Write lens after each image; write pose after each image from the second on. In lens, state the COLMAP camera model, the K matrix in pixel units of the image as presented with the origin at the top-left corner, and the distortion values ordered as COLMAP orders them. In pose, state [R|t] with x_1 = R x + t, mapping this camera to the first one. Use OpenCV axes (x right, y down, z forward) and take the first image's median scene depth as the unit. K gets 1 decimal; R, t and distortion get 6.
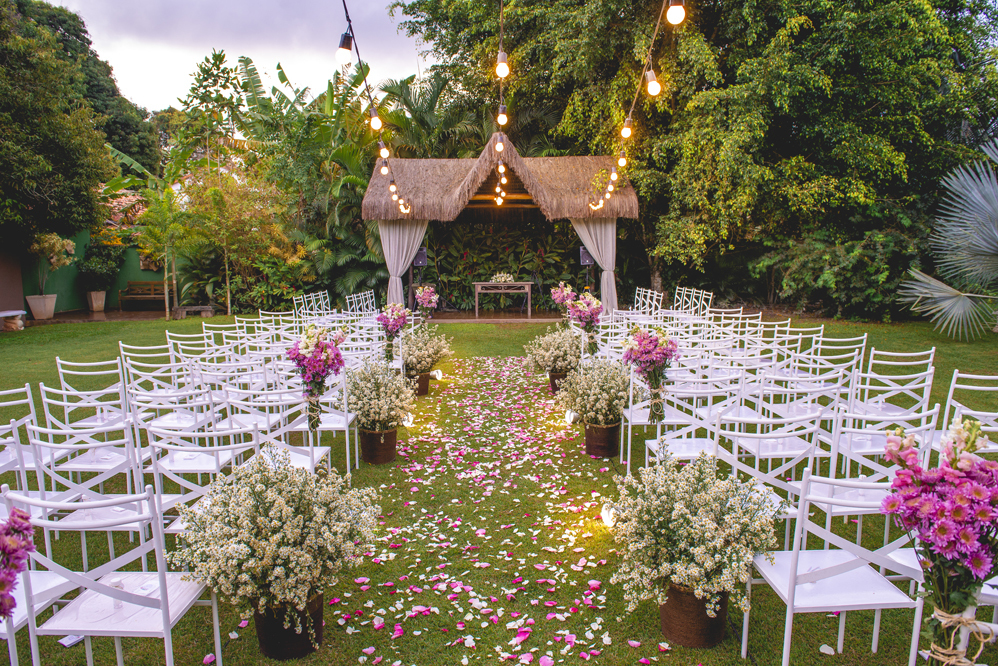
lens RADIAL K [[665.9, 0, 494.1], [0, 665.9, 343.4], [0, 0, 1]] dist [-0.058437, -0.004167]
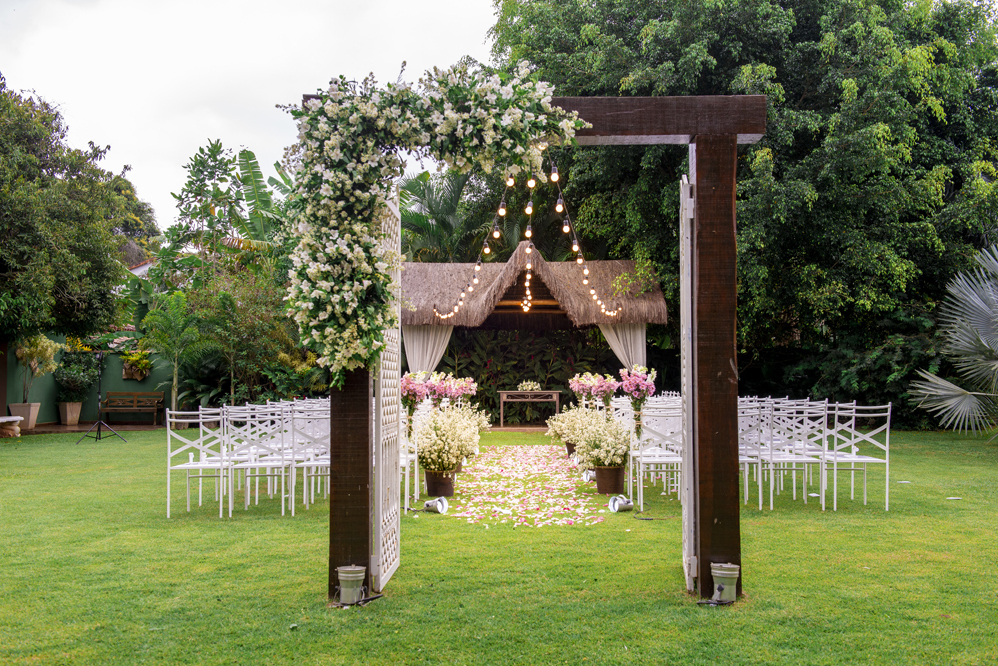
lens RADIAL K [[1144.1, 0, 494.1], [0, 1144.1, 355.5], [0, 0, 1]] dist [-0.189723, 0.000000]
pose [[0.999842, 0.001353, -0.017745, -0.008683], [-0.004189, 0.986981, -0.160785, 0.128946], [0.017296, 0.160834, 0.986830, -0.655363]]
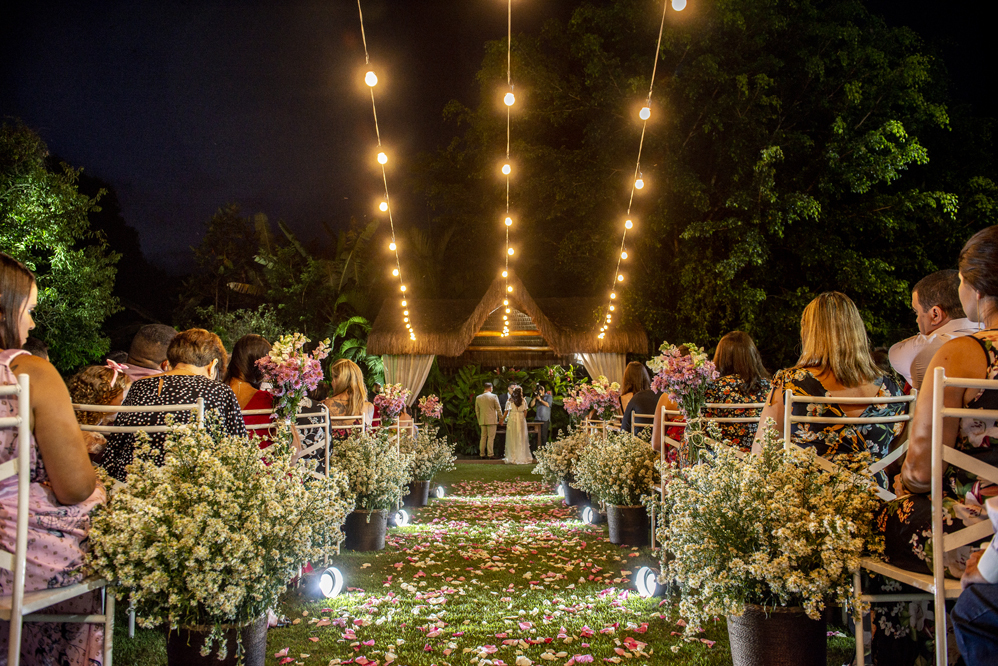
lens RADIAL K [[665.9, 0, 500.9], [0, 665.9, 340.2], [0, 0, 1]] dist [-0.058437, -0.004167]
pose [[1.000000, 0.000350, 0.000444, -0.000250], [-0.000218, 0.963265, -0.268552, 0.055746], [-0.000522, 0.268552, 0.963265, 0.044666]]
